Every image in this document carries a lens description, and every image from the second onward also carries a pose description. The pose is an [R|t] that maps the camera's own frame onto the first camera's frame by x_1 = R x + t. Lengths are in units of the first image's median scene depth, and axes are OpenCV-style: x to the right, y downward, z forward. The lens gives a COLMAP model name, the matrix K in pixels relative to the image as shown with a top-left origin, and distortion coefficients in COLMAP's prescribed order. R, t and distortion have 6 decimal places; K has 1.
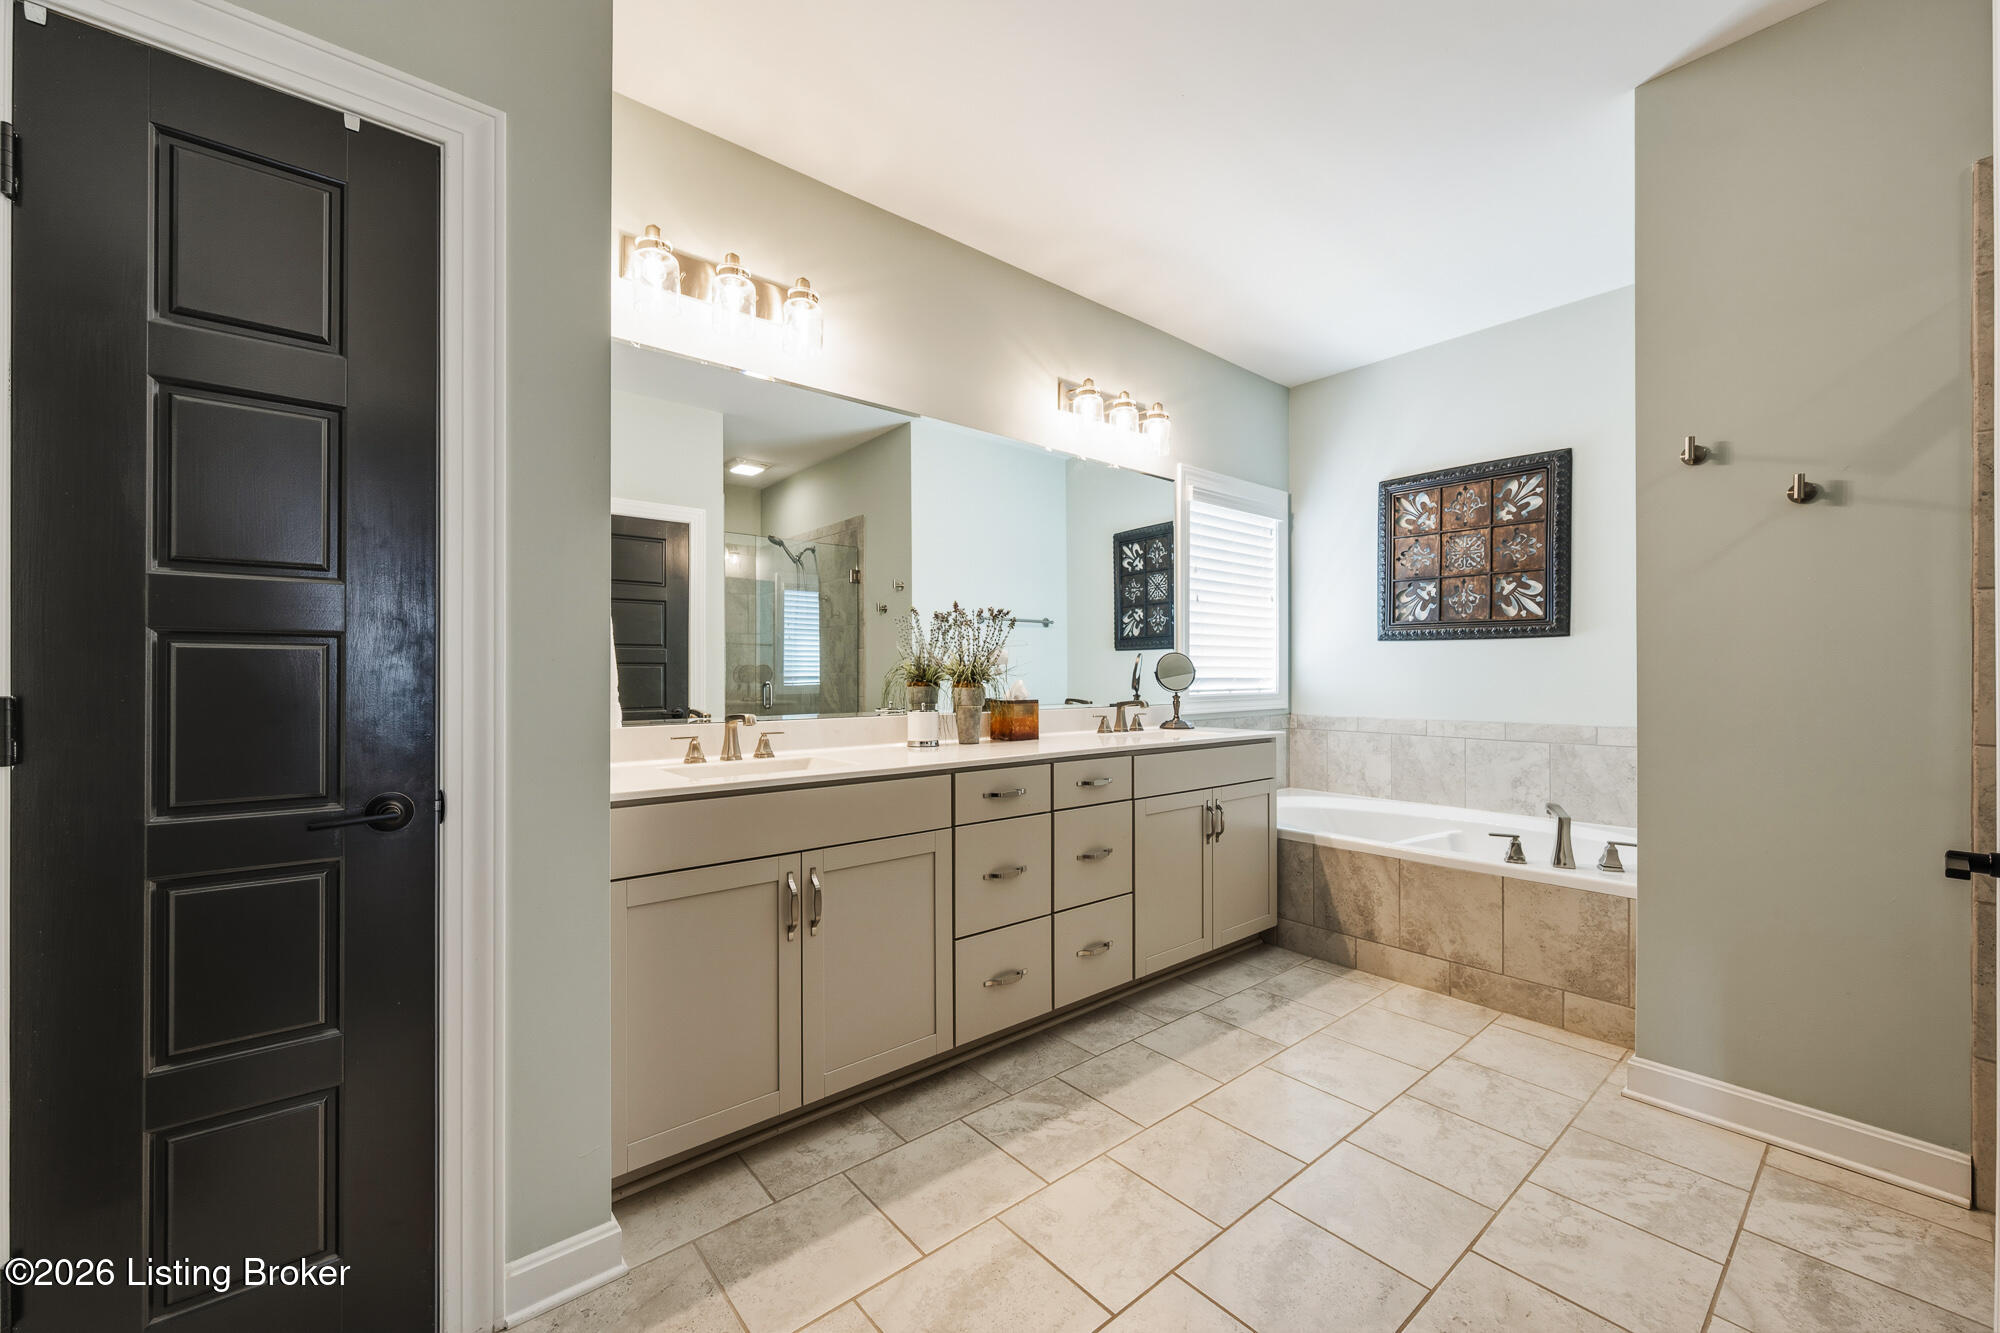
lens RADIAL K [[780.5, 0, 993.3], [0, 780.5, 674.5], [0, 0, 1]] dist [-0.003161, 0.000905]
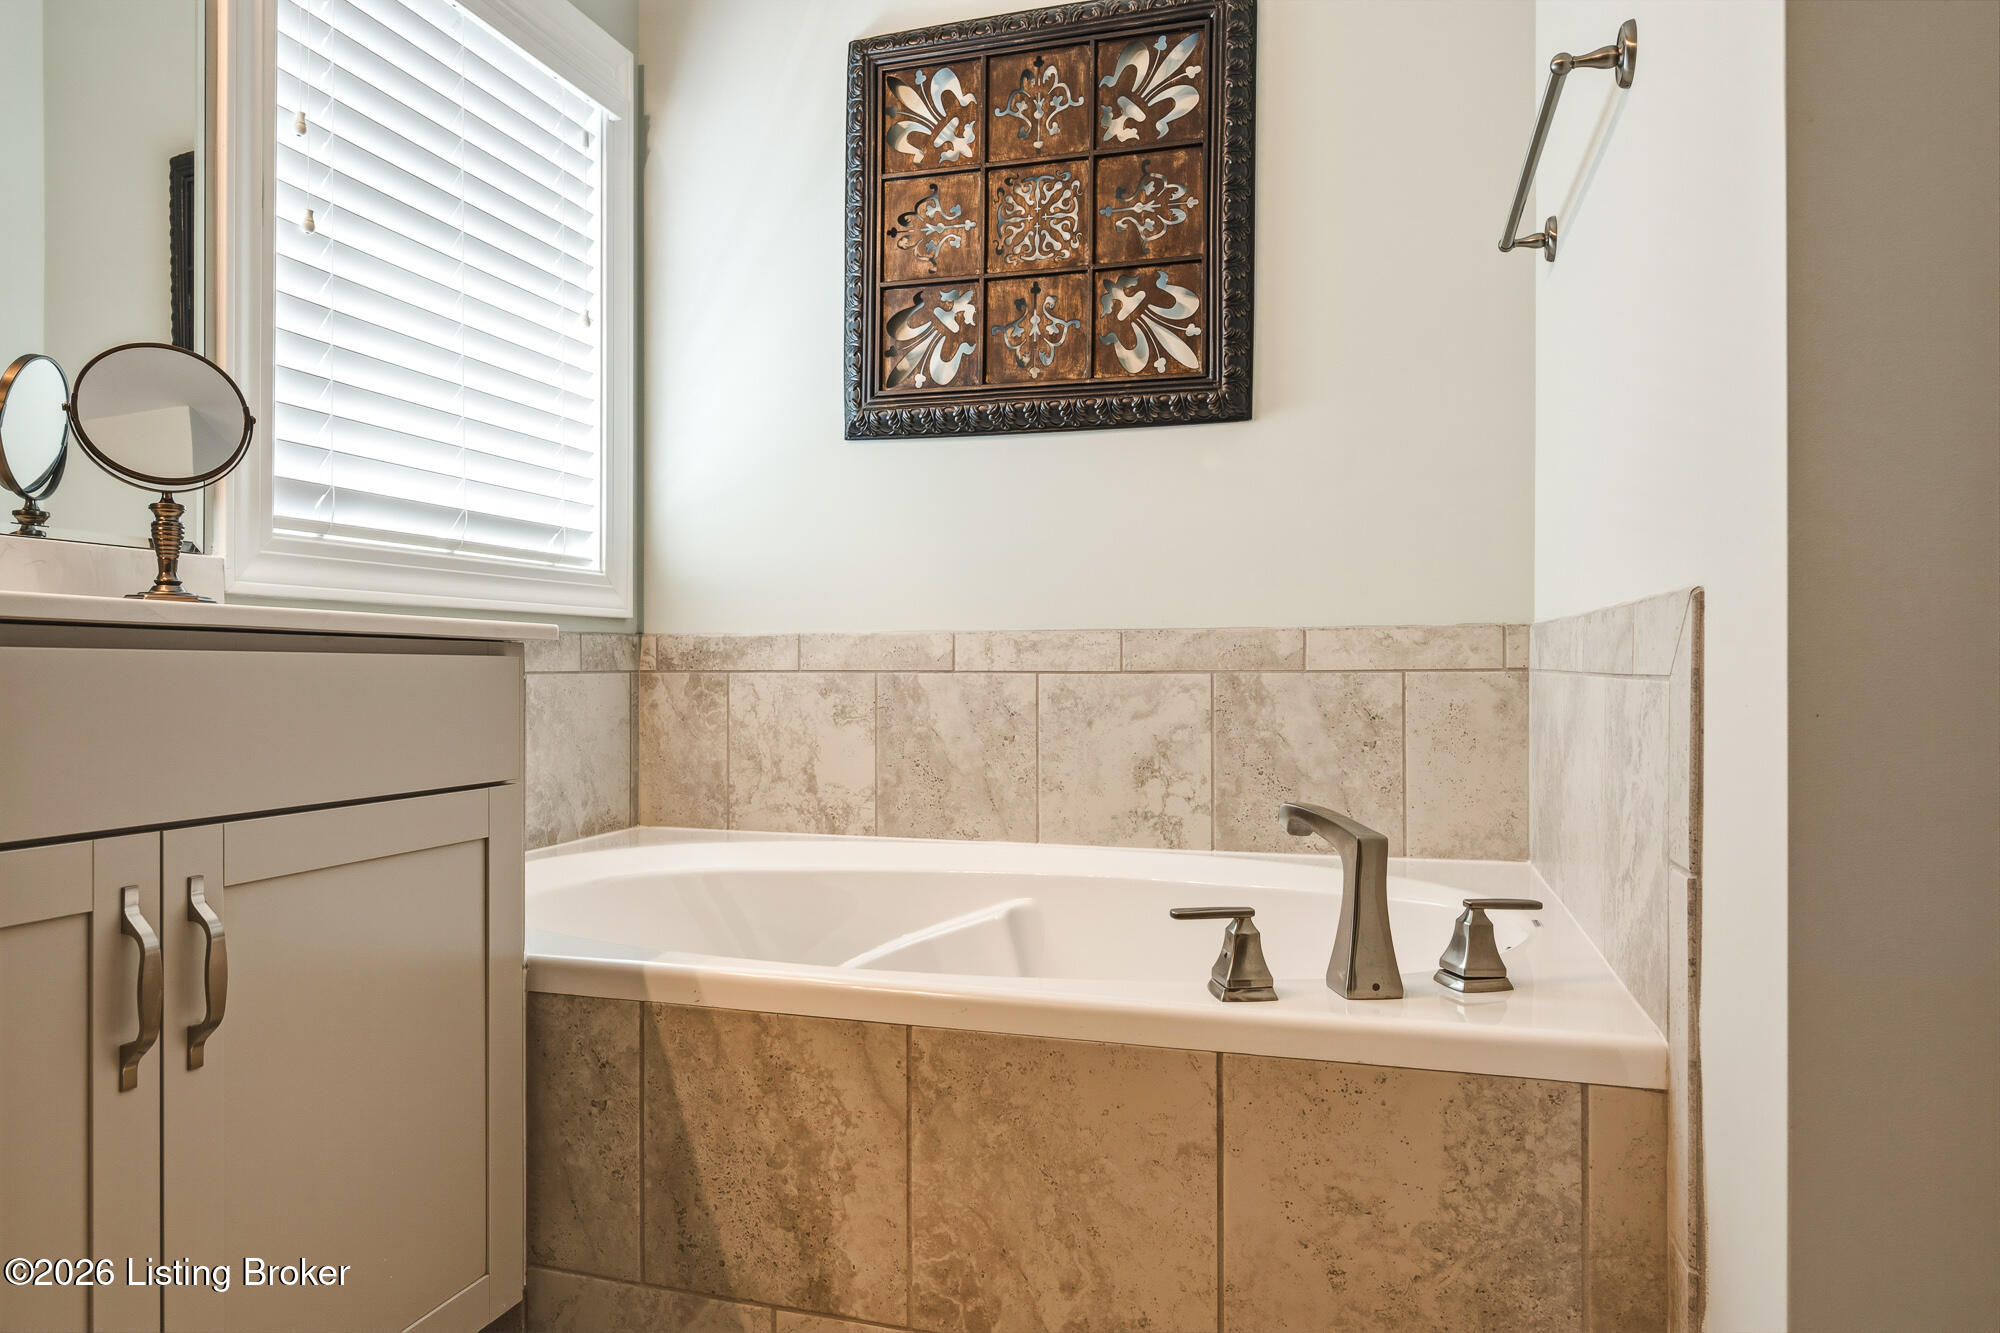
lens RADIAL K [[1228.0, 0, 996.7], [0, 1228.0, 669.4], [0, 0, 1]] dist [-0.009872, 0.001657]
pose [[0.837917, 0.001310, 0.545795, 0.252692], [-0.000546, 0.999999, -0.001563, 0.087806], [-0.545797, 0.001012, 0.837917, 0.506769]]
